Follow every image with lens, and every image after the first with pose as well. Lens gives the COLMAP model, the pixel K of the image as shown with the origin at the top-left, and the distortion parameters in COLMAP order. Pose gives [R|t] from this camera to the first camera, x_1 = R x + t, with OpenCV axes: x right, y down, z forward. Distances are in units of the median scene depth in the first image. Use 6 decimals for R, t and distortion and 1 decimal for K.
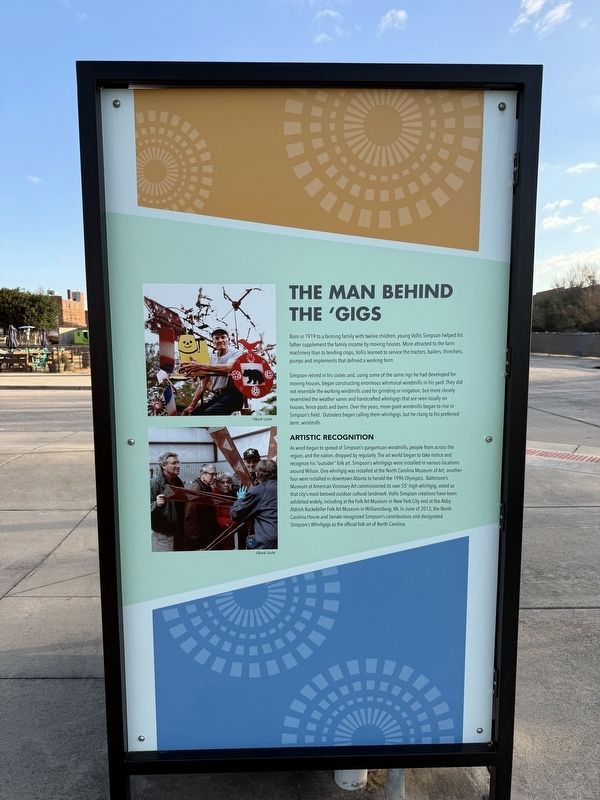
lens RADIAL K [[560.0, 0, 293.8], [0, 560.0, 396.7], [0, 0, 1]] dist [0.026565, -0.050809]
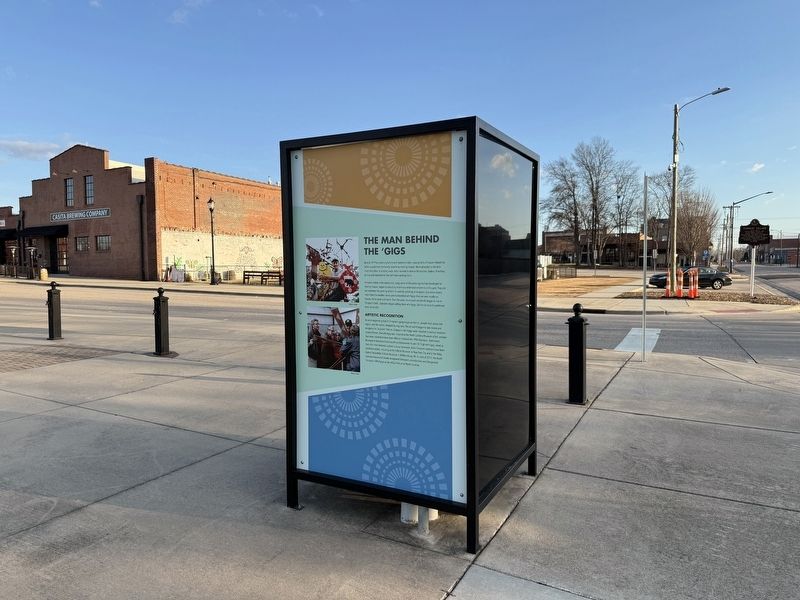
lens RADIAL K [[560.0, 0, 399.3], [0, 560.0, 294.2], [0, 0, 1]] dist [0.026565, -0.050809]
pose [[0.868915, 0.030640, -0.494011, 1.066623], [-0.051894, 0.998221, -0.029363, 0.054171], [0.492233, 0.051150, 0.868959, -0.646171]]
